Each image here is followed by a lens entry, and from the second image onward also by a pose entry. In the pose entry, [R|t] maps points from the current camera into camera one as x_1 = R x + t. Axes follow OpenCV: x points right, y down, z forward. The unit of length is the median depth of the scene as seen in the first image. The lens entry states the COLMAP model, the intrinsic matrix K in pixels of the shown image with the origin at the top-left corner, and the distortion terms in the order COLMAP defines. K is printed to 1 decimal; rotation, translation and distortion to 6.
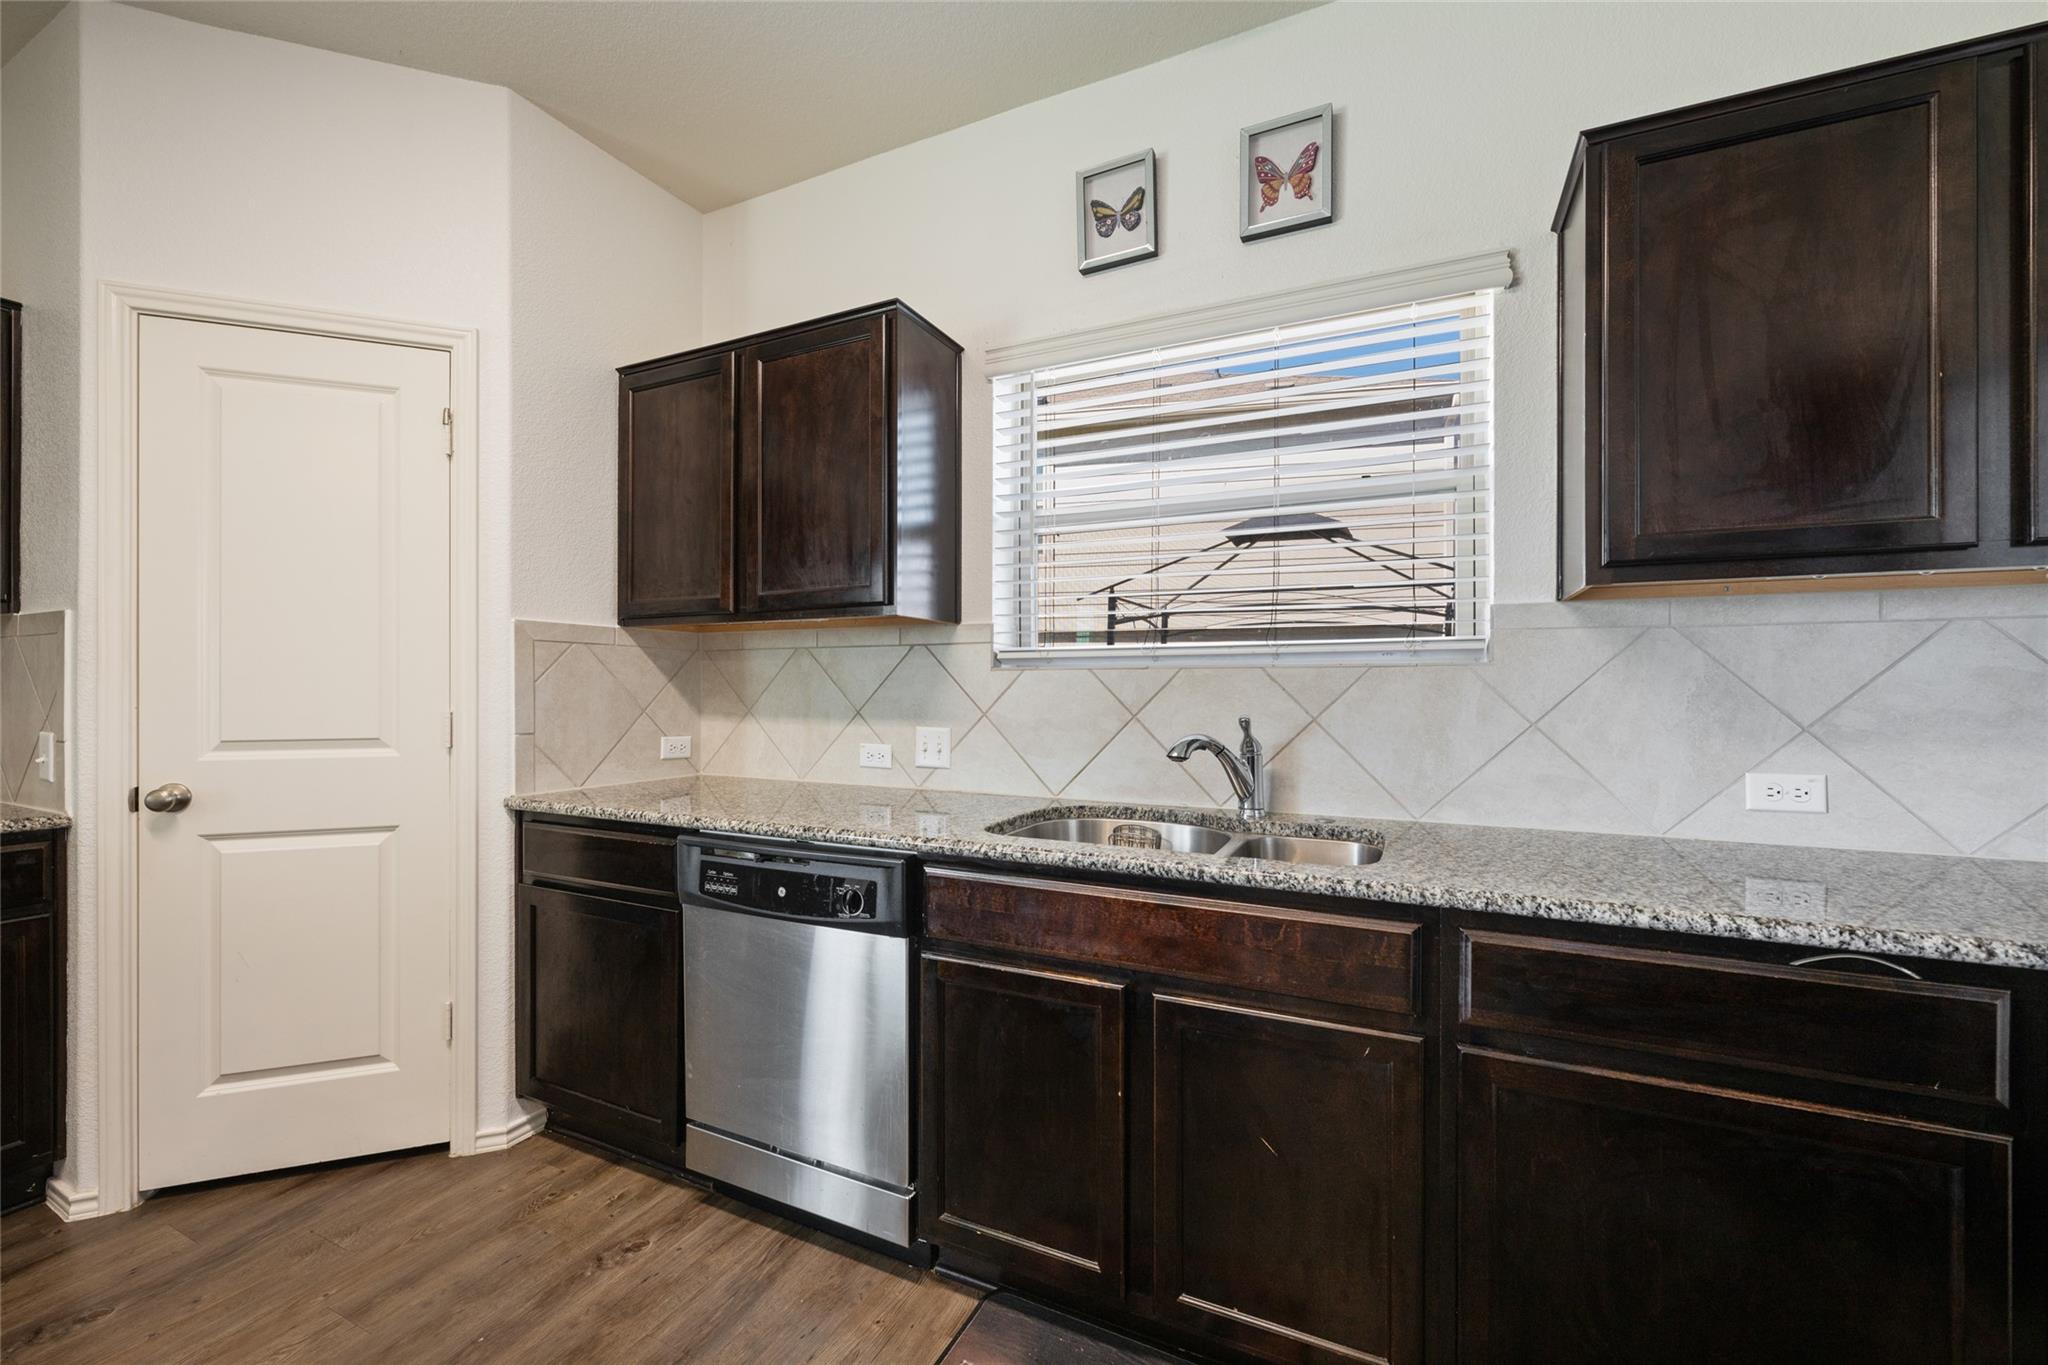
lens RADIAL K [[804.2, 0, 1027.3], [0, 804.2, 689.9], [0, 0, 1]] dist [-0.002649, 0.000234]
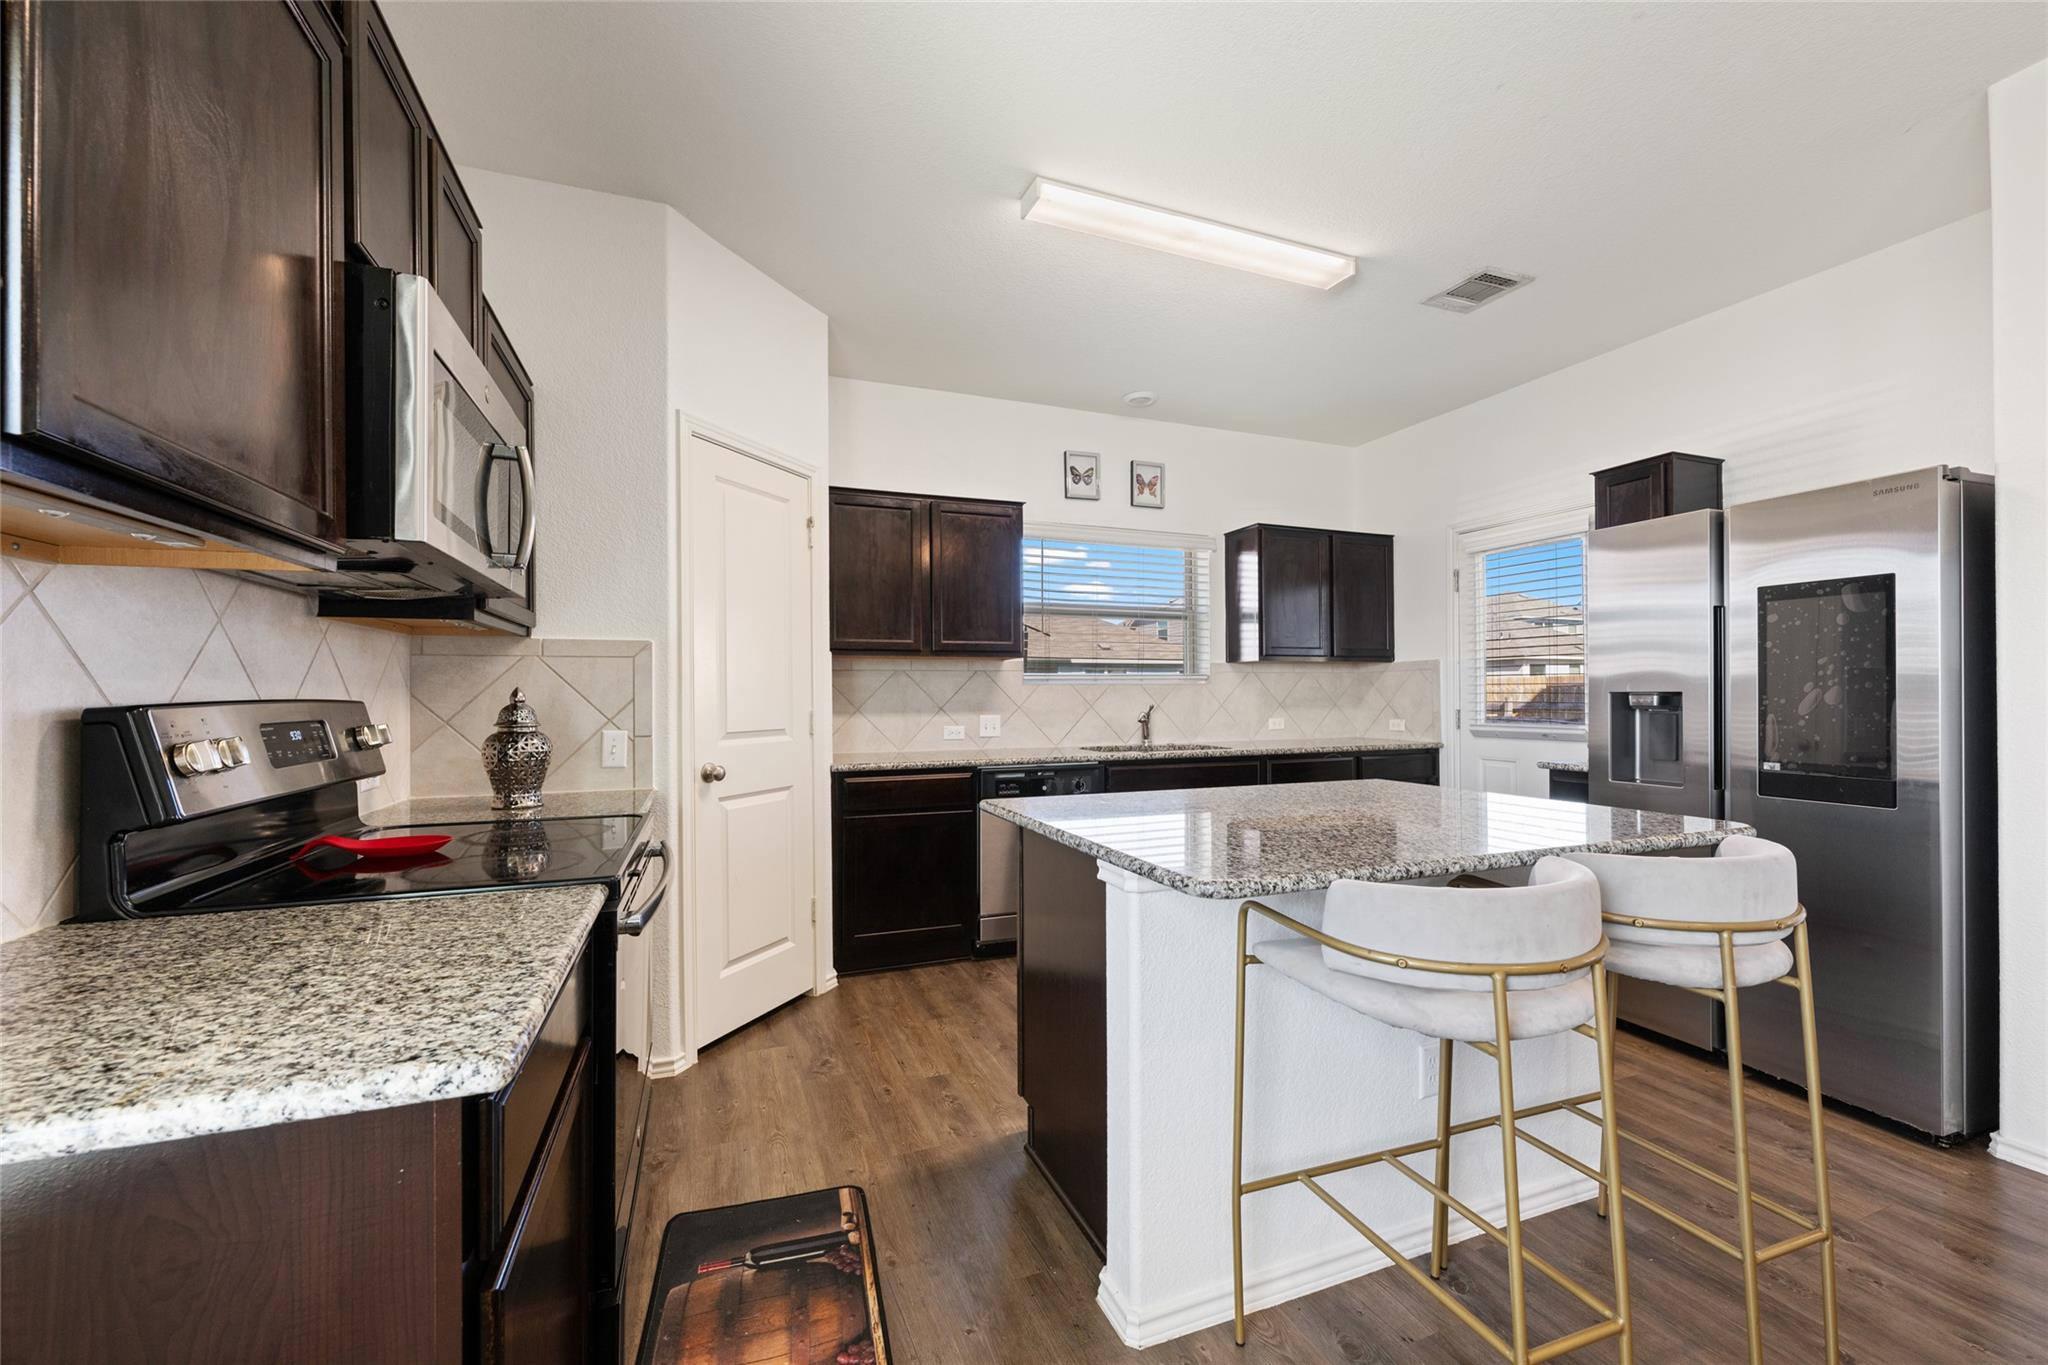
lens RADIAL K [[804.2, 0, 1015.1], [0, 804.2, 687.8], [0, 0, 1]] dist [-0.002649, 0.000234]
pose [[0.689157, 0.000106, 0.724612, -1.764868], [0.007746, 0.999942, -0.007513, -0.003134], [-0.724570, 0.010791, 0.689116, -0.404738]]
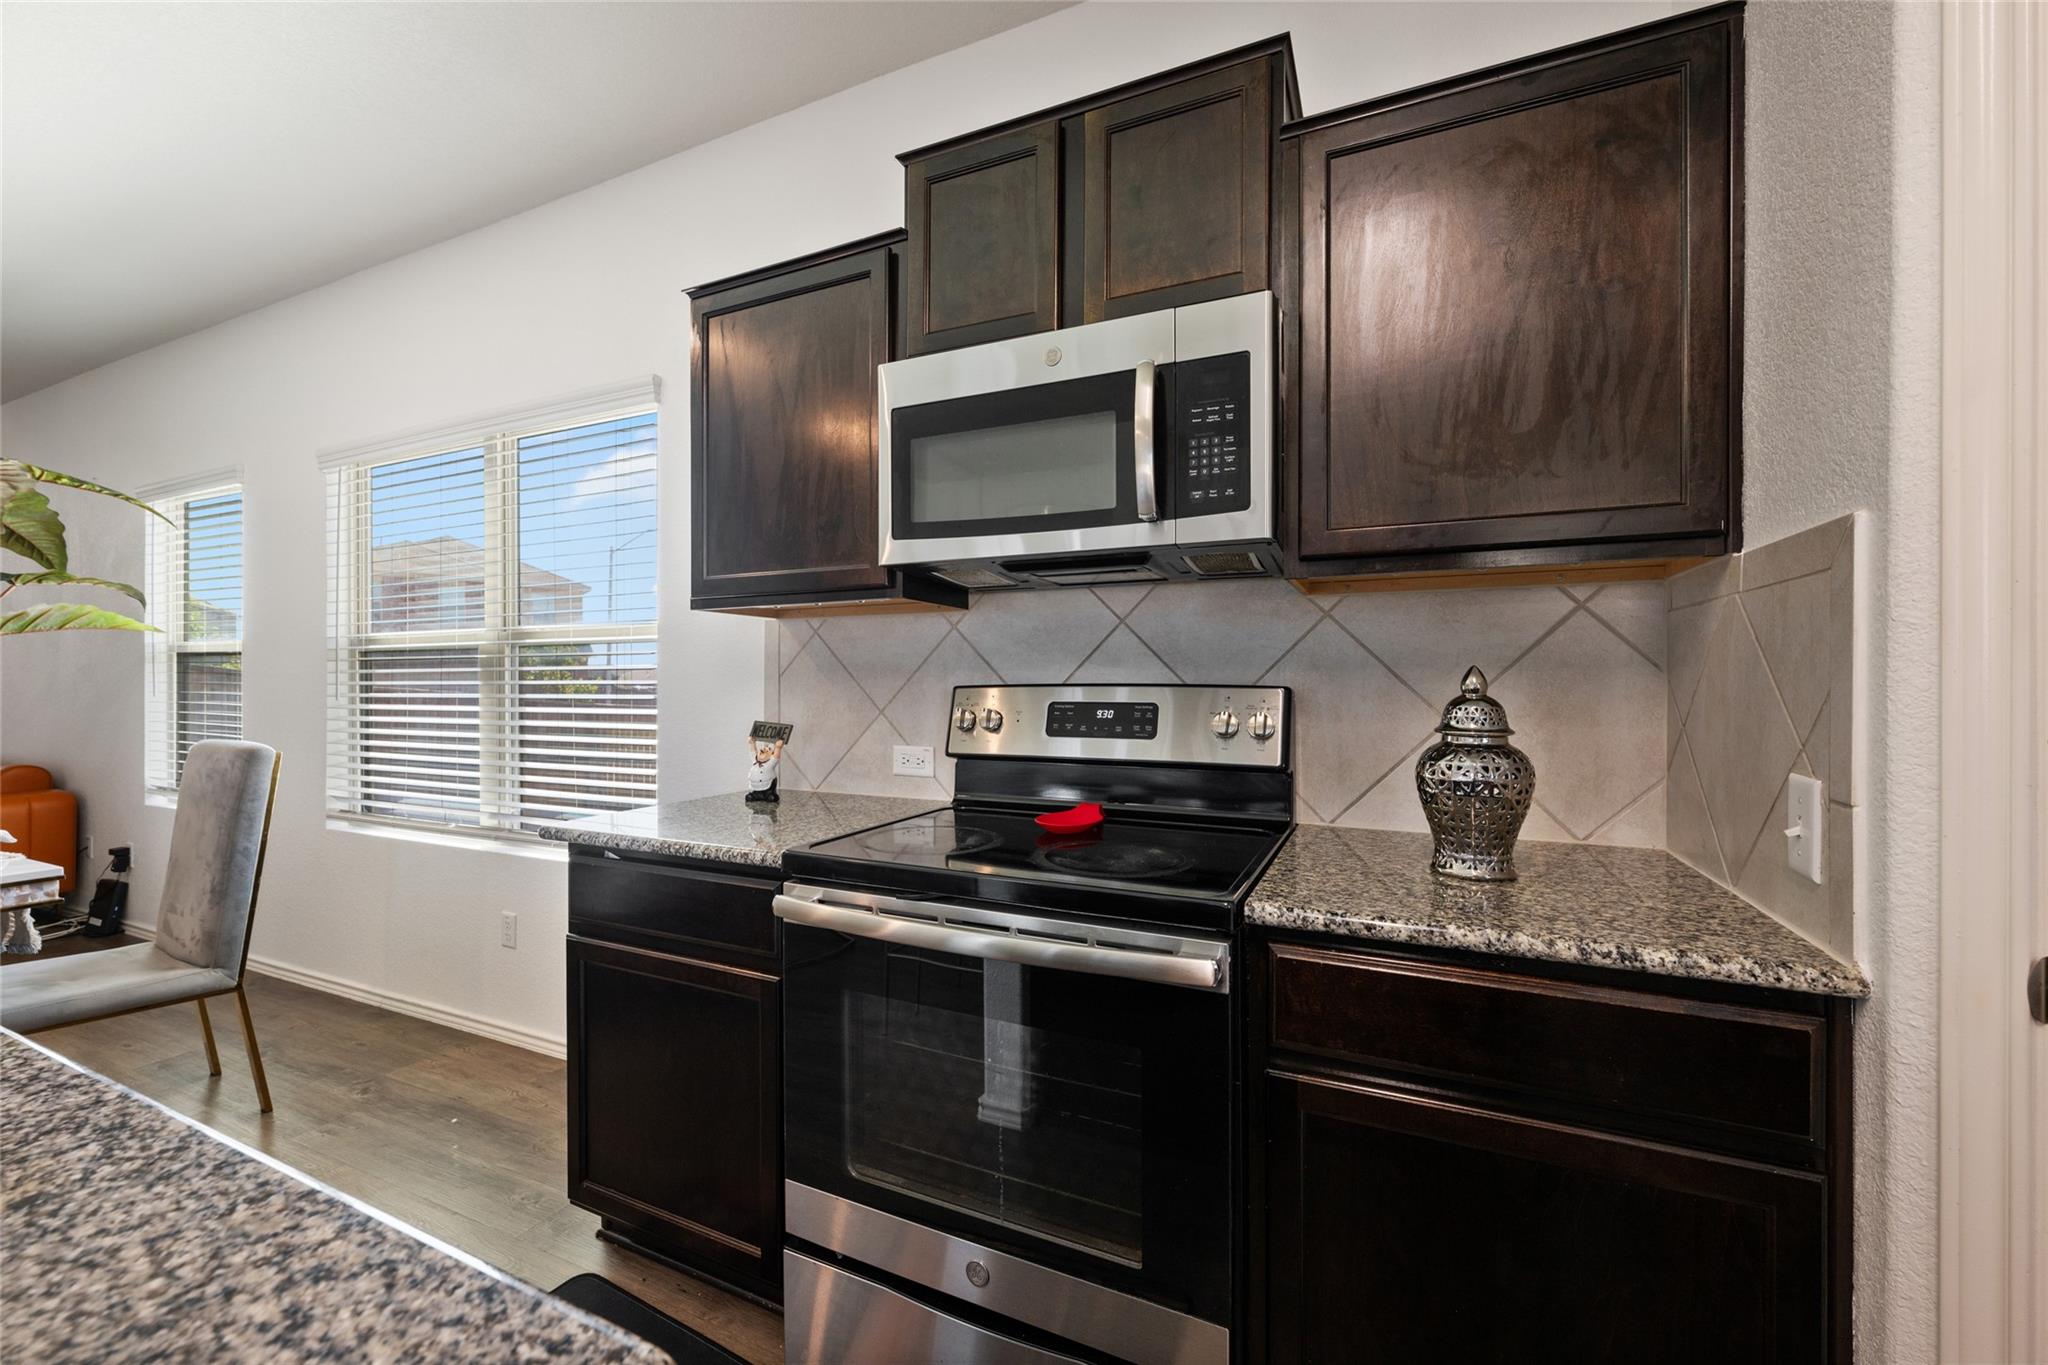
lens RADIAL K [[804.2, 0, 1020.2], [0, 804.2, 693.9], [0, 0, 1]] dist [-0.002649, 0.000234]
pose [[0.011740, 0.015719, -0.999808, -0.762025], [0.000467, 0.999876, 0.015725, -0.005297], [0.999931, -0.000652, 0.011732, 0.530635]]
